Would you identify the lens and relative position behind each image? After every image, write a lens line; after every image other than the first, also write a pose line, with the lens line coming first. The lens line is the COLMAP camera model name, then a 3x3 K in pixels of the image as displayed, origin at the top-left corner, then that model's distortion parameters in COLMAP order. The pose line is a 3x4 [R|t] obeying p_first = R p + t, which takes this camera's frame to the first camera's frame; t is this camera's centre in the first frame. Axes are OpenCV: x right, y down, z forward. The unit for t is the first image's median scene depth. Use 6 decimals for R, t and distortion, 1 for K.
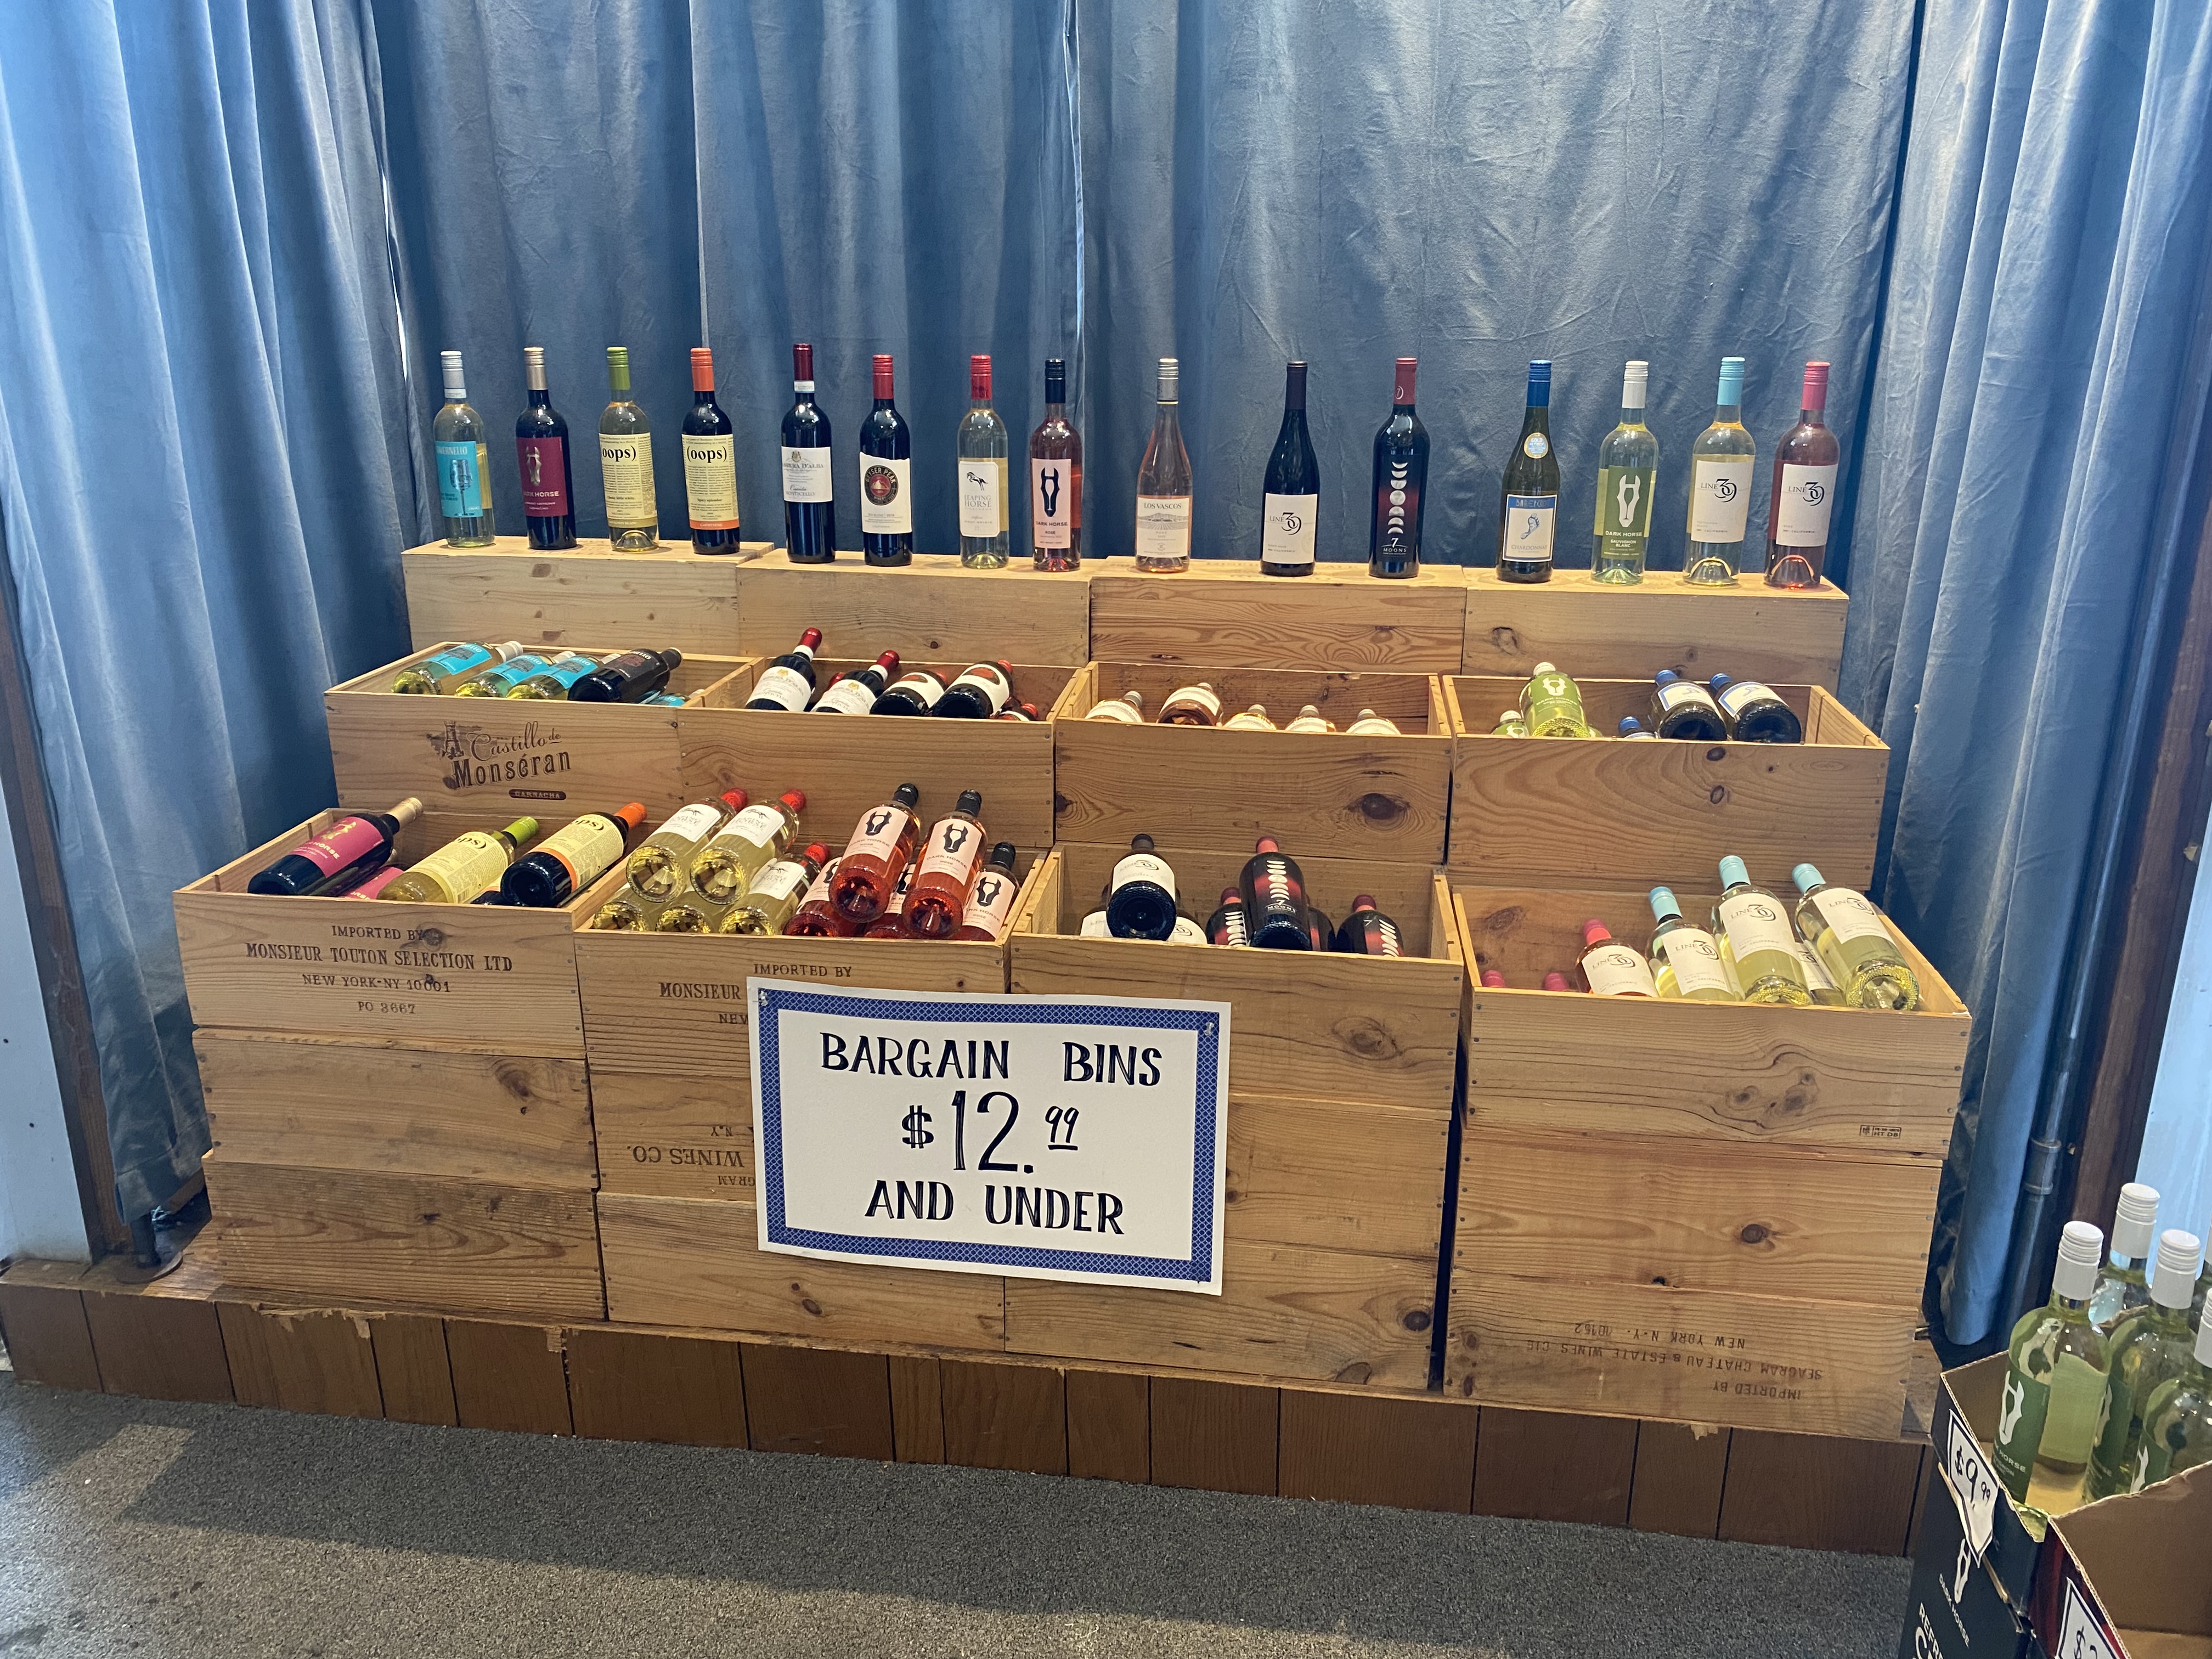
lens RADIAL K [[1680.7, 0, 1093.2], [0, 1680.7, 823.8], [0, 0, 1]] dist [0.007974, 0.004152]
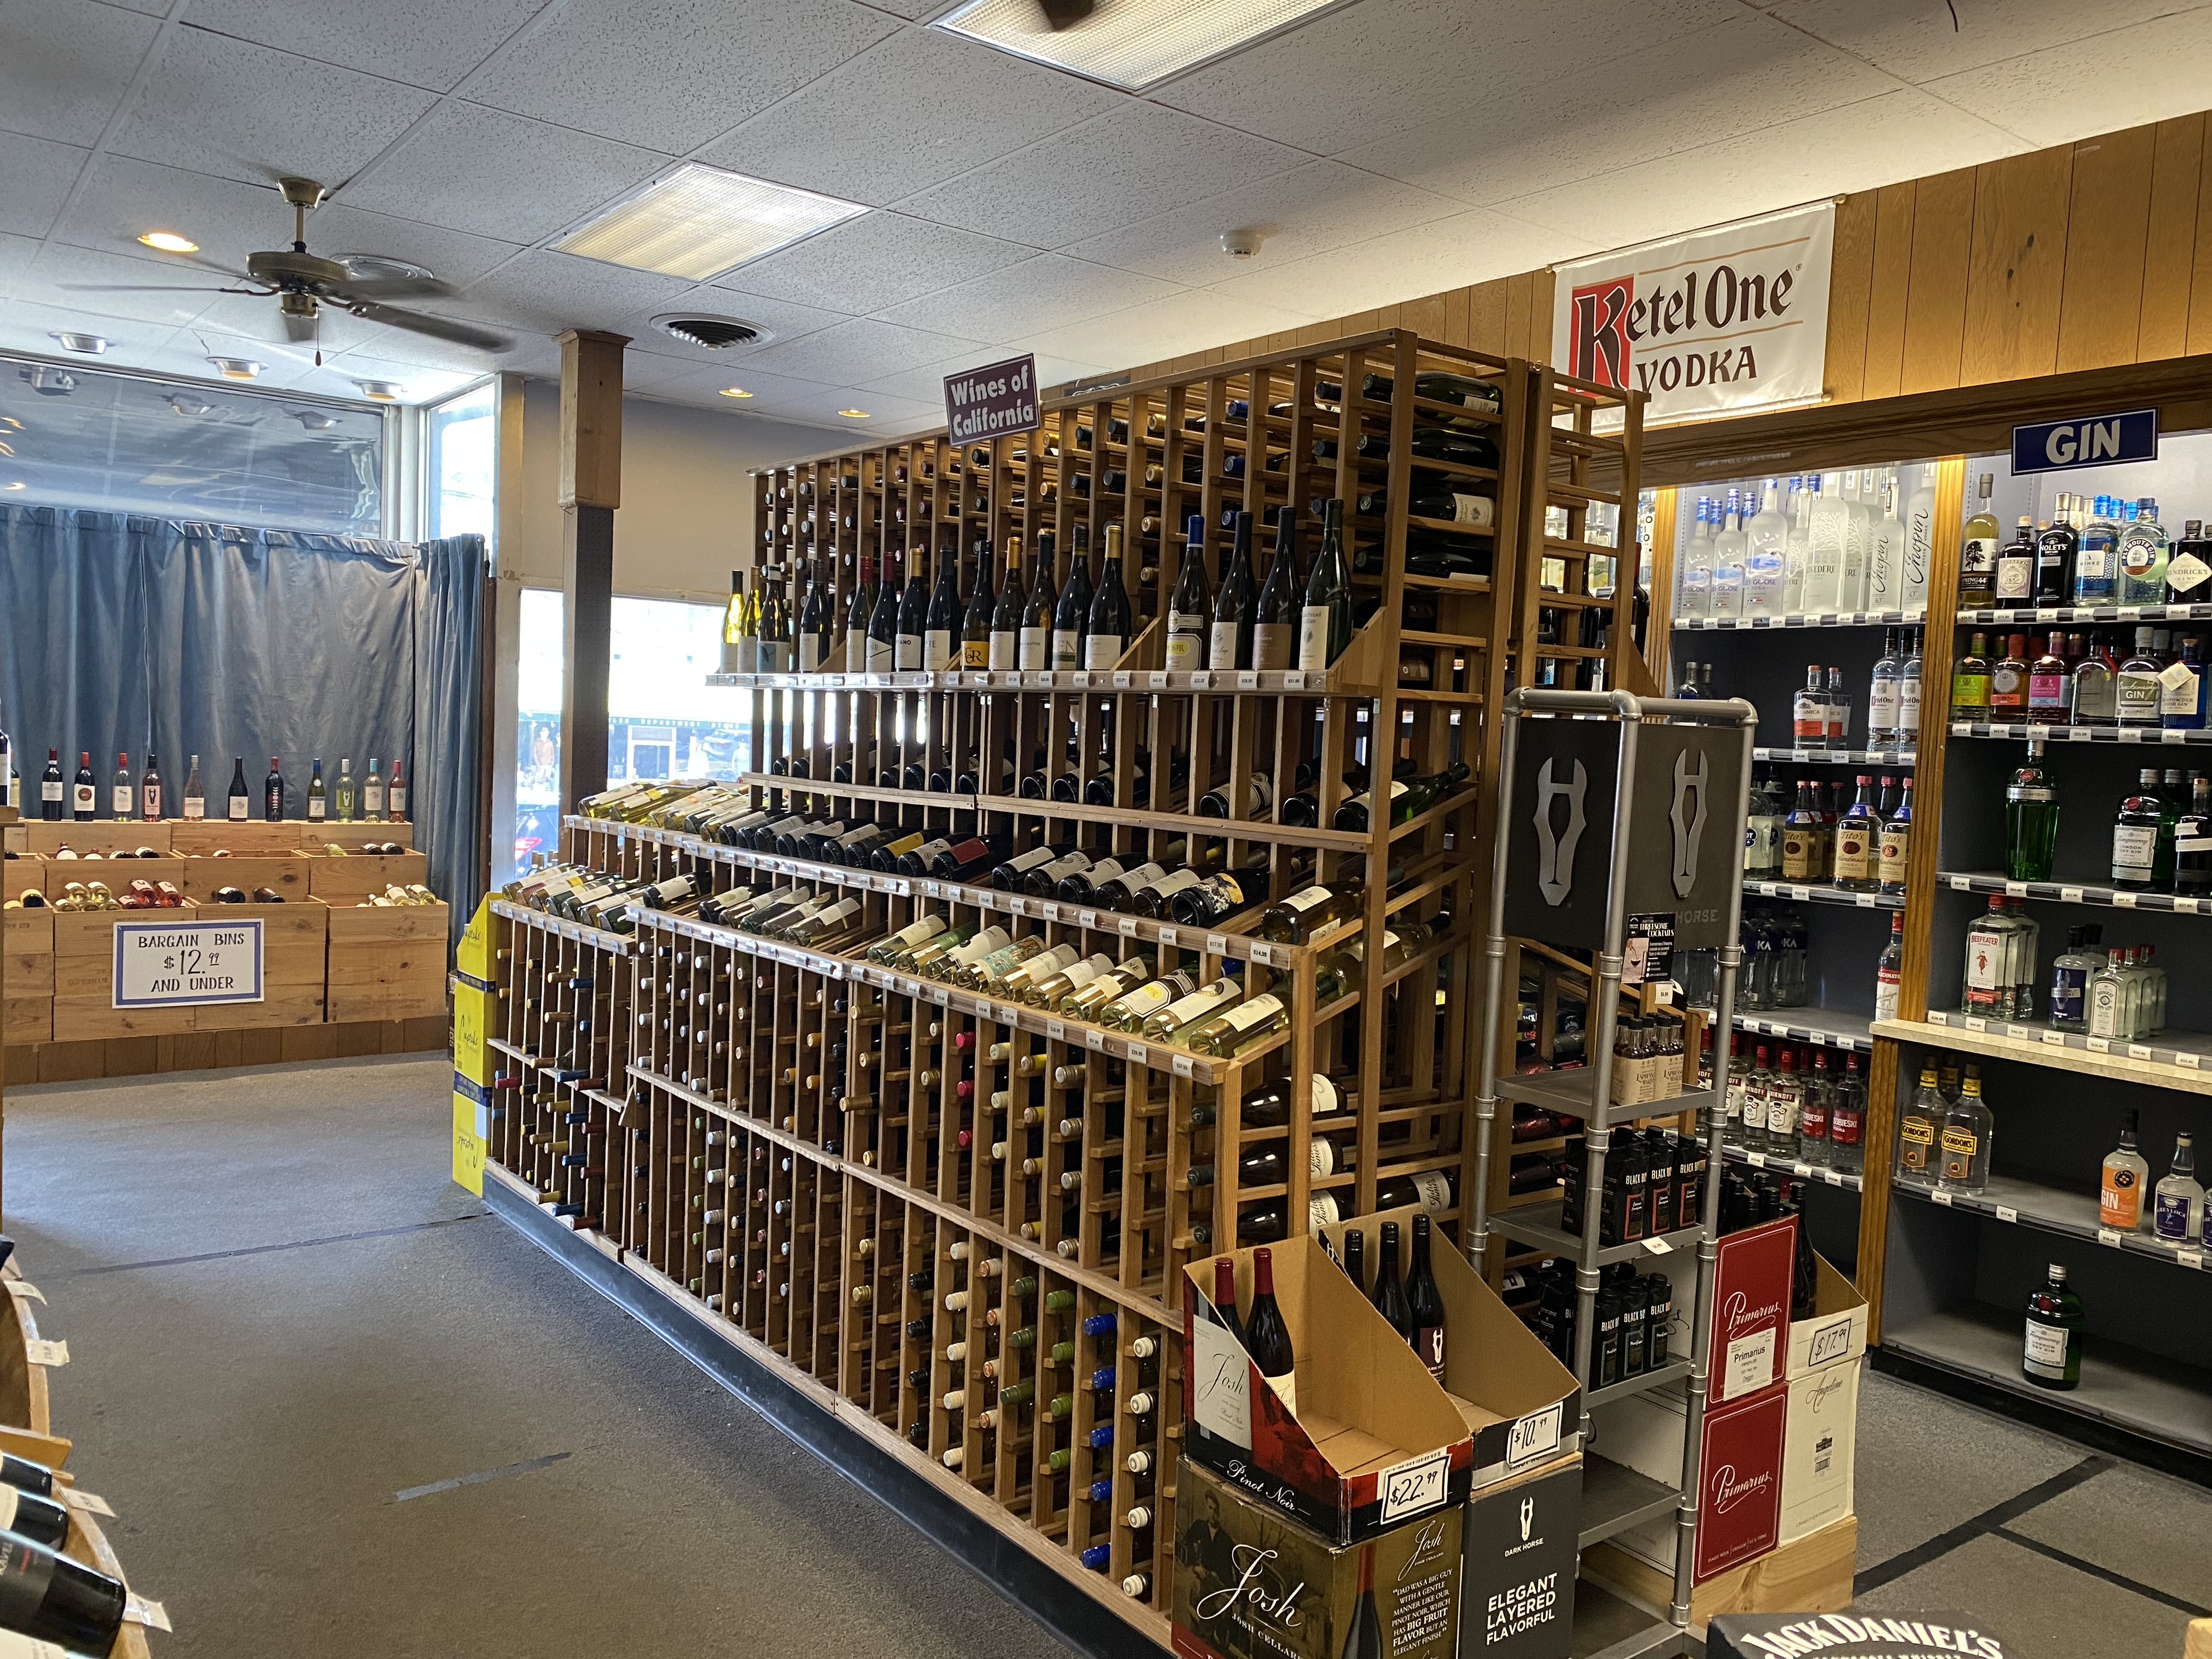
lens RADIAL K [[1680.7, 0, 1092.0], [0, 1680.7, 830.0], [0, 0, 1]] dist [0.007974, 0.004152]
pose [[0.703558, -0.010235, 0.710564, -1.062161], [0.170101, 0.973255, -0.154405, 0.664916], [-0.689979, 0.229501, 0.686482, -2.412026]]
